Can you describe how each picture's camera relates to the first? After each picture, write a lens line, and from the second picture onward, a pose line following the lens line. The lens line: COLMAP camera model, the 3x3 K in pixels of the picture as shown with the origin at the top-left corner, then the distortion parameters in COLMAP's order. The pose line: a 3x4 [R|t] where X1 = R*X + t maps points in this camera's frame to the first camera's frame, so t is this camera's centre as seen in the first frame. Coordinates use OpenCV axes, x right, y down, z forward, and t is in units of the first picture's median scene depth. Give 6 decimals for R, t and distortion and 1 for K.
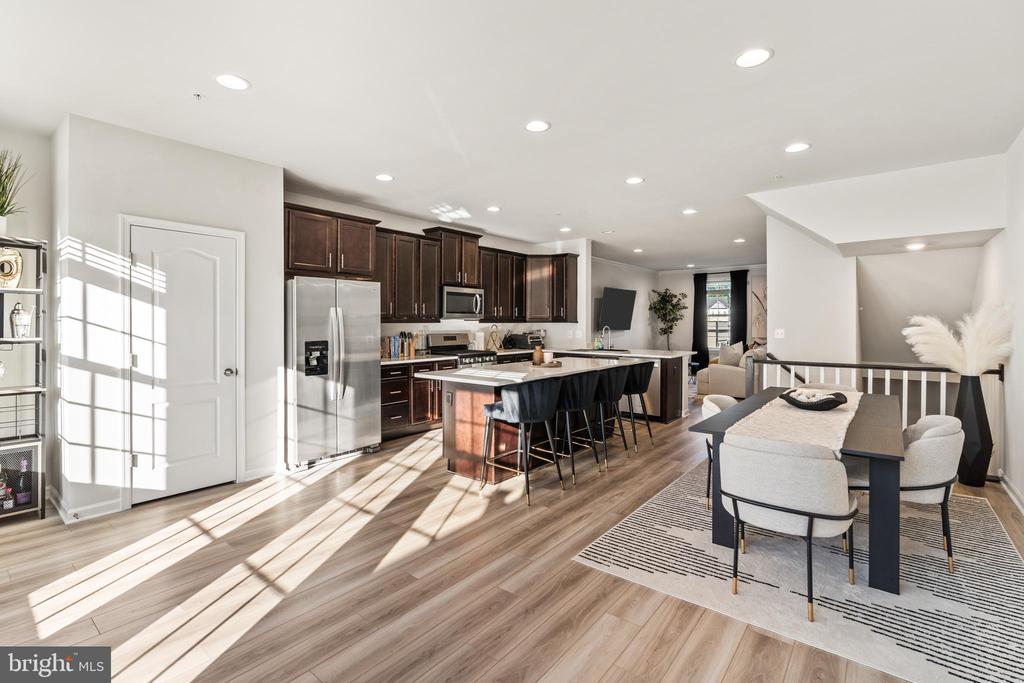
lens RADIAL K [[469.8, 0, 510.7], [0, 469.8, 327.6], [0, 0, 1]] dist [-0.000601, 0.000053]
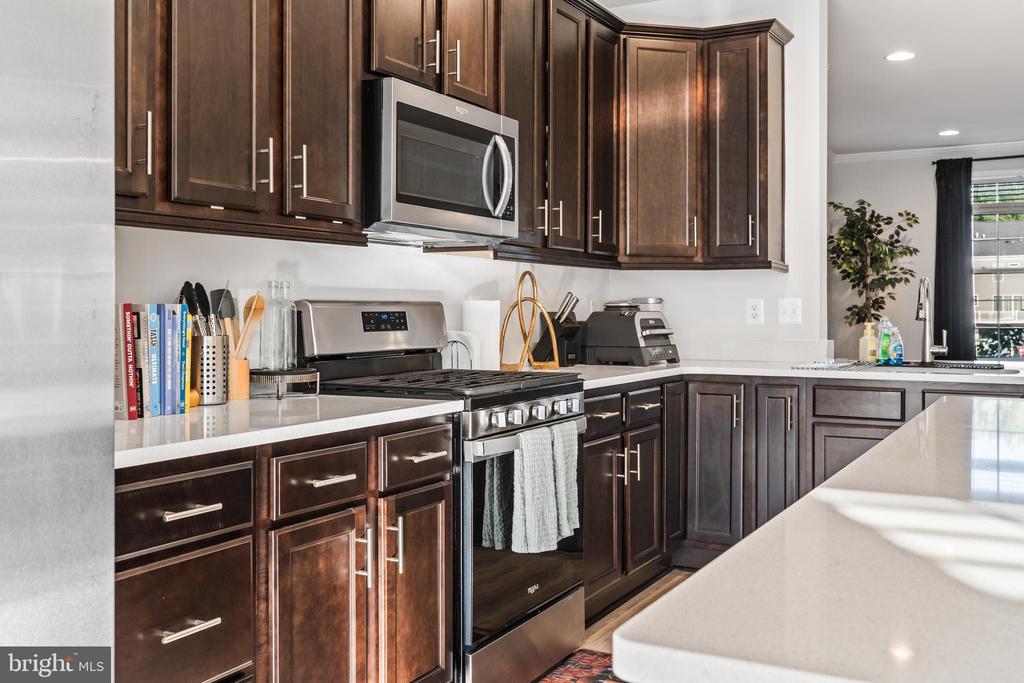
lens RADIAL K [[1010.9, 0, 509.6], [0, 1010.9, 307.5], [0, 0, 1]] dist [0.011274, 0.004800]
pose [[0.984360, -0.000320, 0.176169, -0.198892], [0.002836, 0.999898, -0.014028, 0.029957], [-0.176146, 0.014308, 0.984260, 0.629333]]
